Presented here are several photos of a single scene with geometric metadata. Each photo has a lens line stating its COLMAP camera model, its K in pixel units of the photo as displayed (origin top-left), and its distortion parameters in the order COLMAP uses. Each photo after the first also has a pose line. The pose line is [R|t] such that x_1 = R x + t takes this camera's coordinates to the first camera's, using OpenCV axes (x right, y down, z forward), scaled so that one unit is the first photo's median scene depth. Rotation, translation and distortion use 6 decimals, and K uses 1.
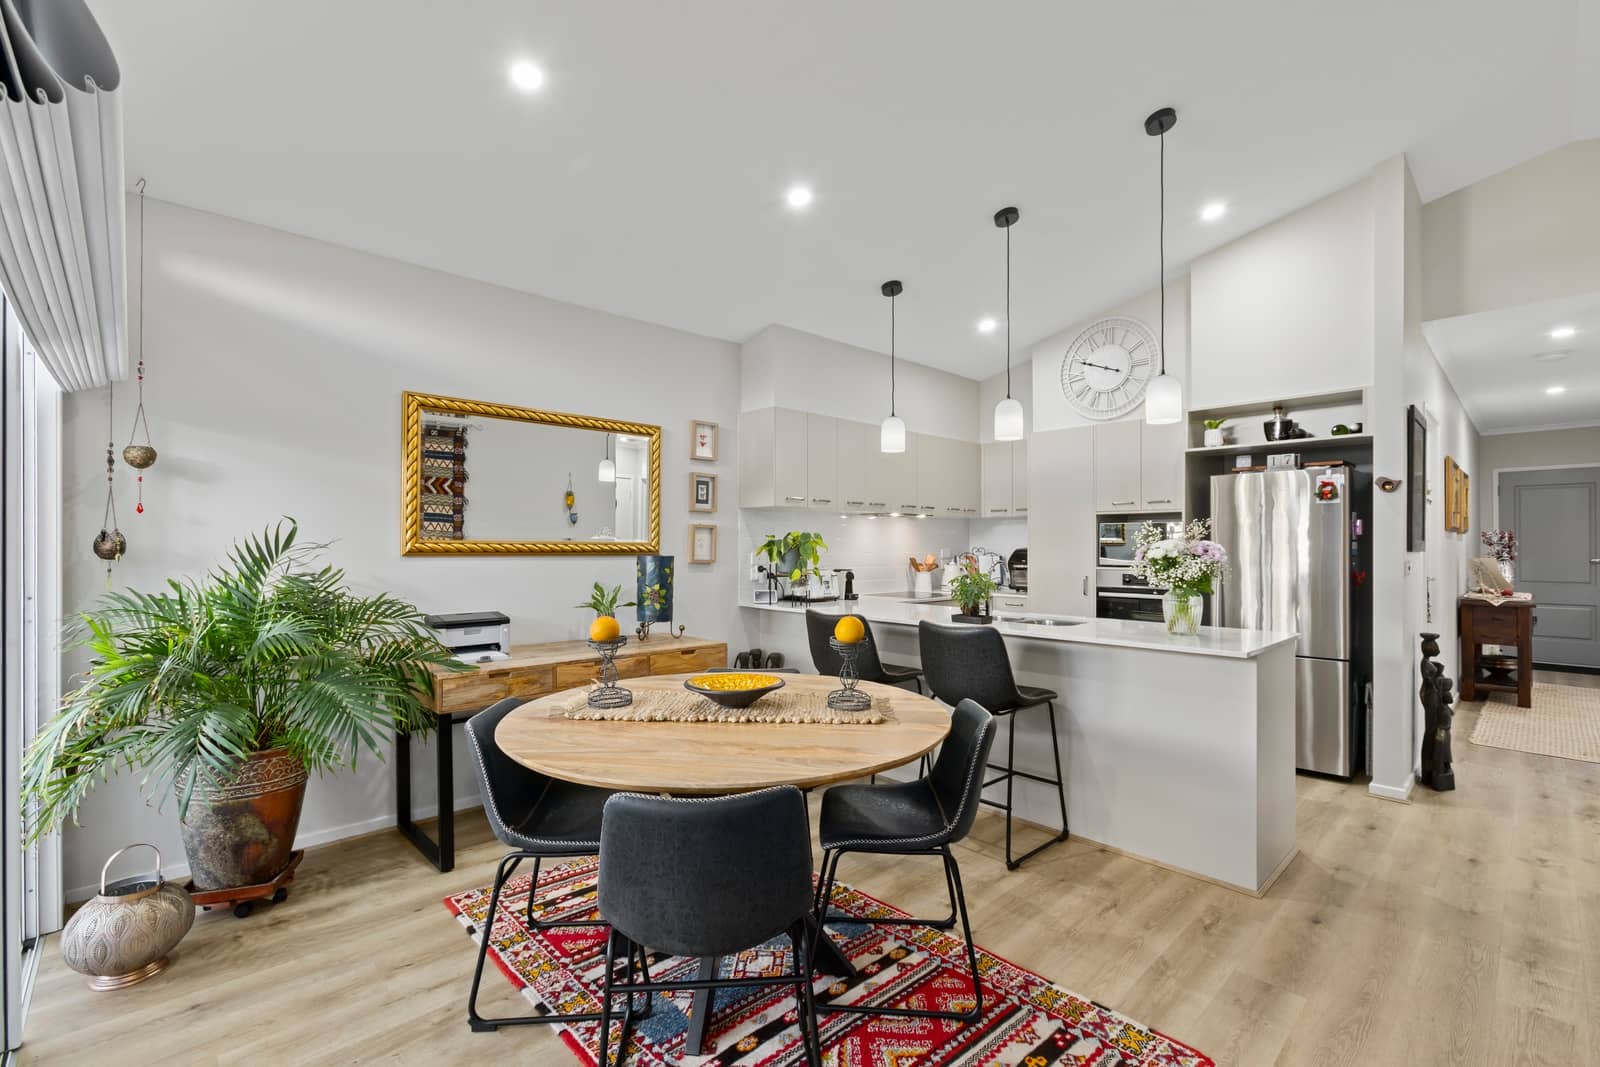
lens RADIAL K [[699.8, 0, 801.7], [0, 699.8, 545.7], [0, 0, 1]] dist [0.000936, -0.000925]
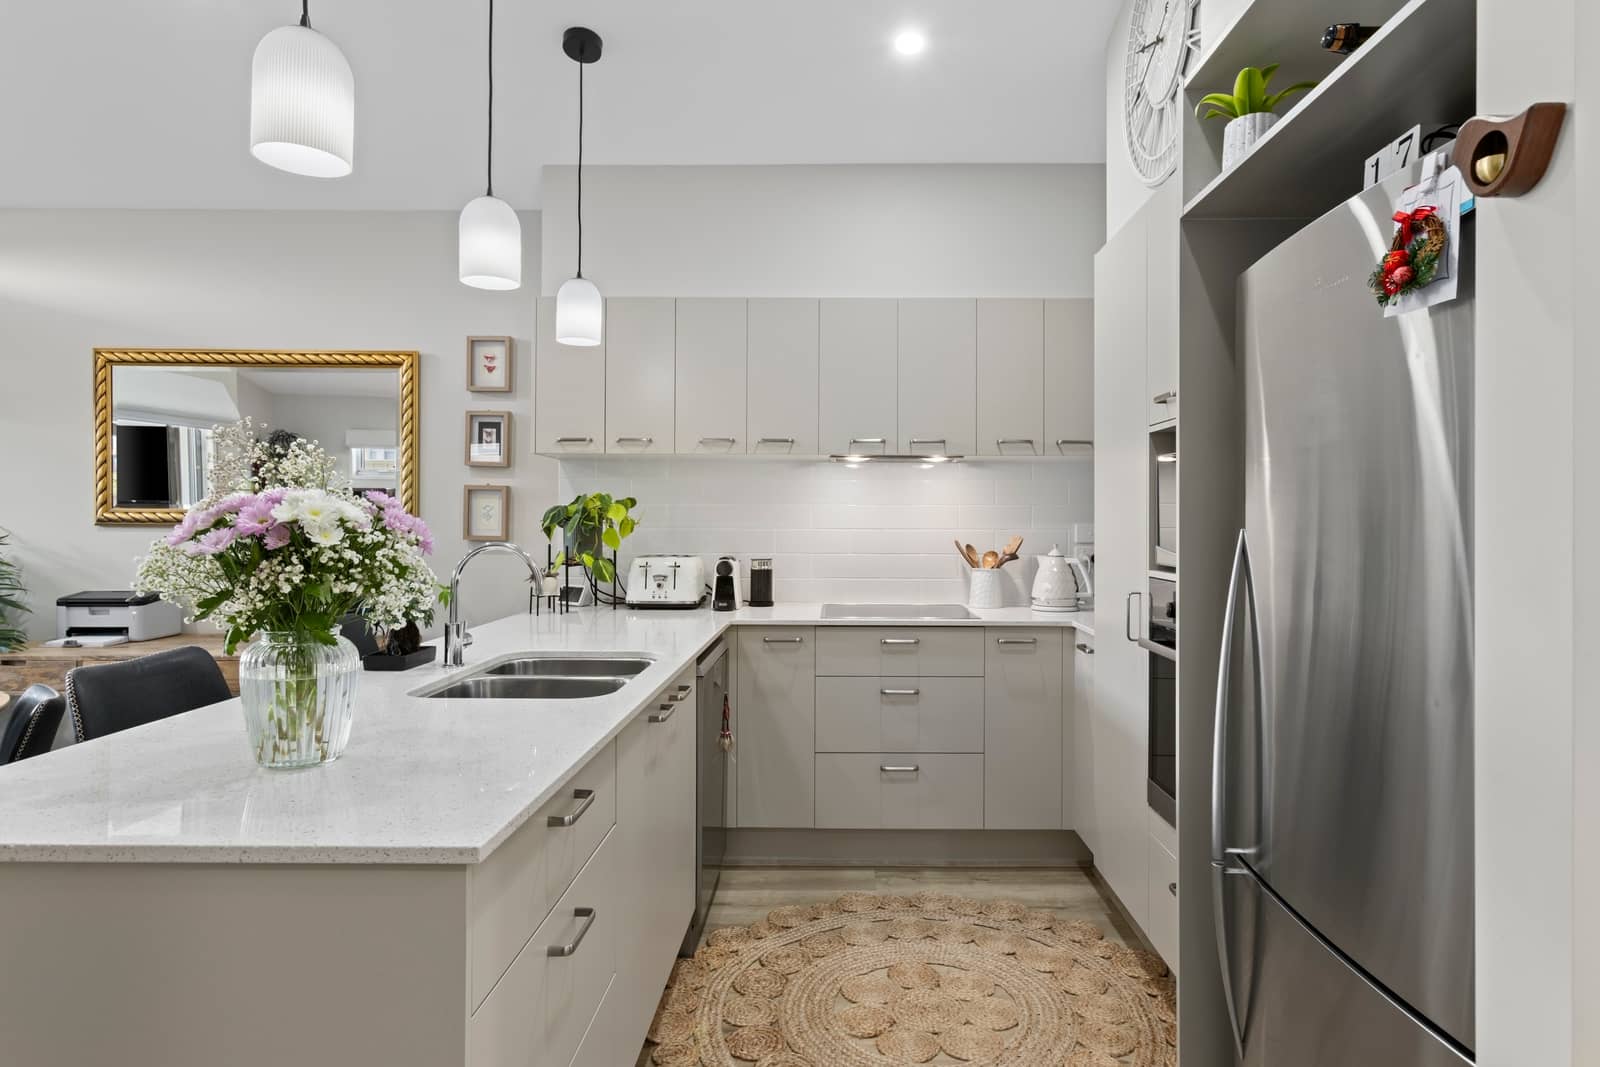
lens RADIAL K [[891.4, 0, 812.8], [0, 891.4, 523.9], [0, 0, 1]] dist [-0.016996, 0.001848]
pose [[0.728370, 0.002831, -0.685179, 0.685156], [-0.002388, 0.999996, 0.001593, 0.005351], [0.685180, 0.000475, 0.728373, 0.579076]]
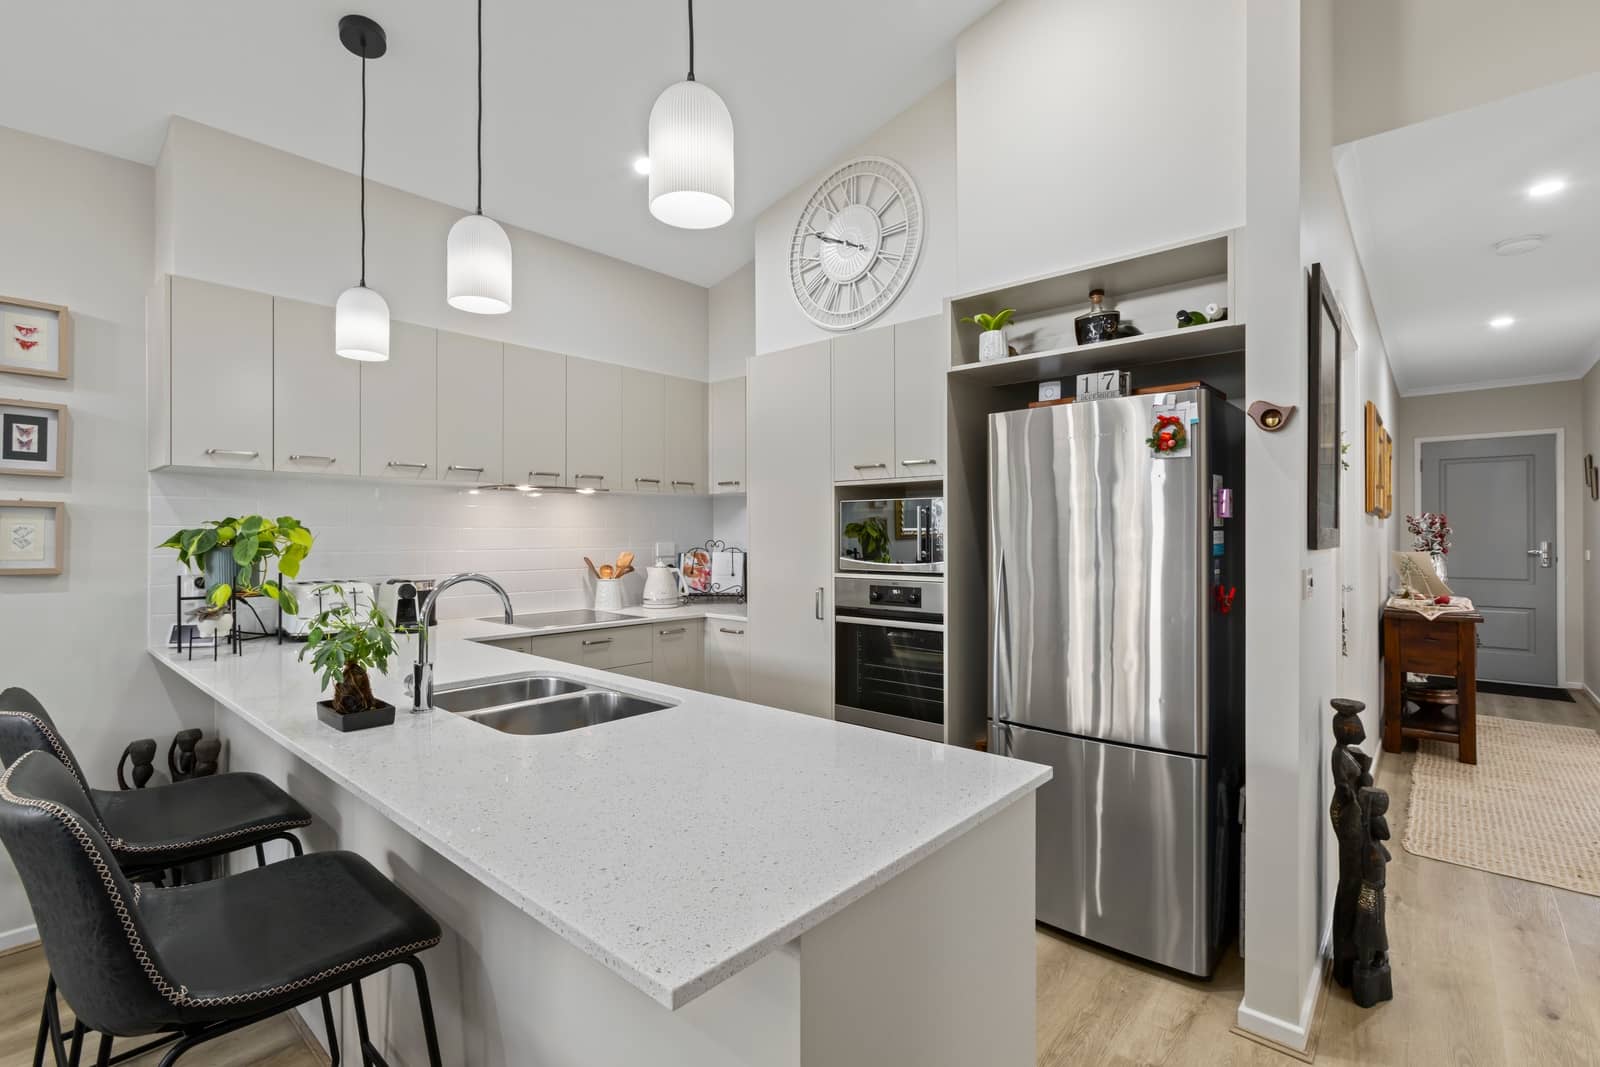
lens RADIAL K [[728.2, 0, 796.1], [0, 728.2, 537.4], [0, 0, 1]] dist [-0.011783, 0.004654]
pose [[0.996130, -0.004103, 0.087795, 0.371888], [0.003775, 0.999985, 0.003909, -0.003275], [-0.087810, -0.003562, 0.996131, 0.421488]]
